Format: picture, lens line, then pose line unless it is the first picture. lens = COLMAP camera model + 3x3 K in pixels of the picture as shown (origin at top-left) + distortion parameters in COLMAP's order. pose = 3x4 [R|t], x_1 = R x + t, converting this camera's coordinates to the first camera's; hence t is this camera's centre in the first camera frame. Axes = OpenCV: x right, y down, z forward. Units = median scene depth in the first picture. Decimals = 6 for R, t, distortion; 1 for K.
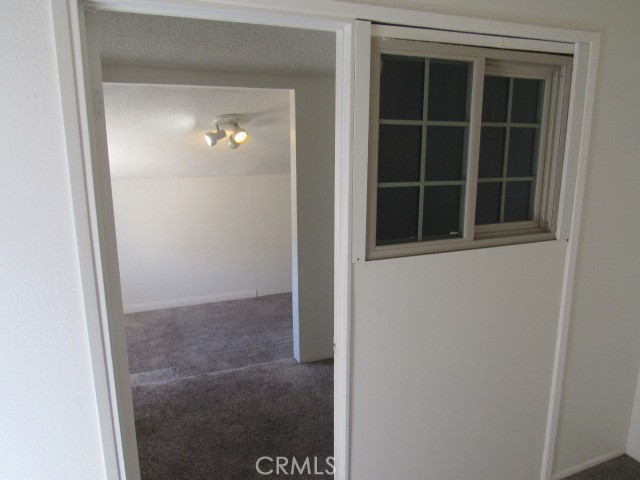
lens RADIAL K [[460.4, 0, 324.0], [0, 460.4, 242.0], [0, 0, 1]] dist [-0.038420, 0.030580]
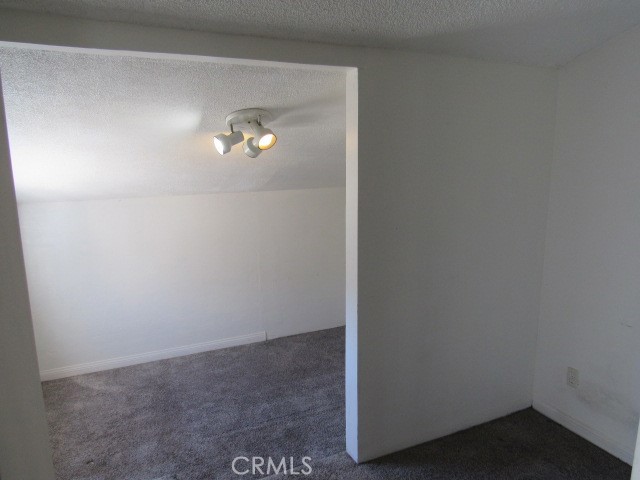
lens RADIAL K [[460.4, 0, 324.0], [0, 460.4, 242.0], [0, 0, 1]] dist [-0.038420, 0.030580]
pose [[0.998882, -0.016331, 0.044365, -0.103613], [0.017293, 0.999622, -0.021378, -0.046472], [-0.043999, 0.022122, 0.998787, 0.242109]]
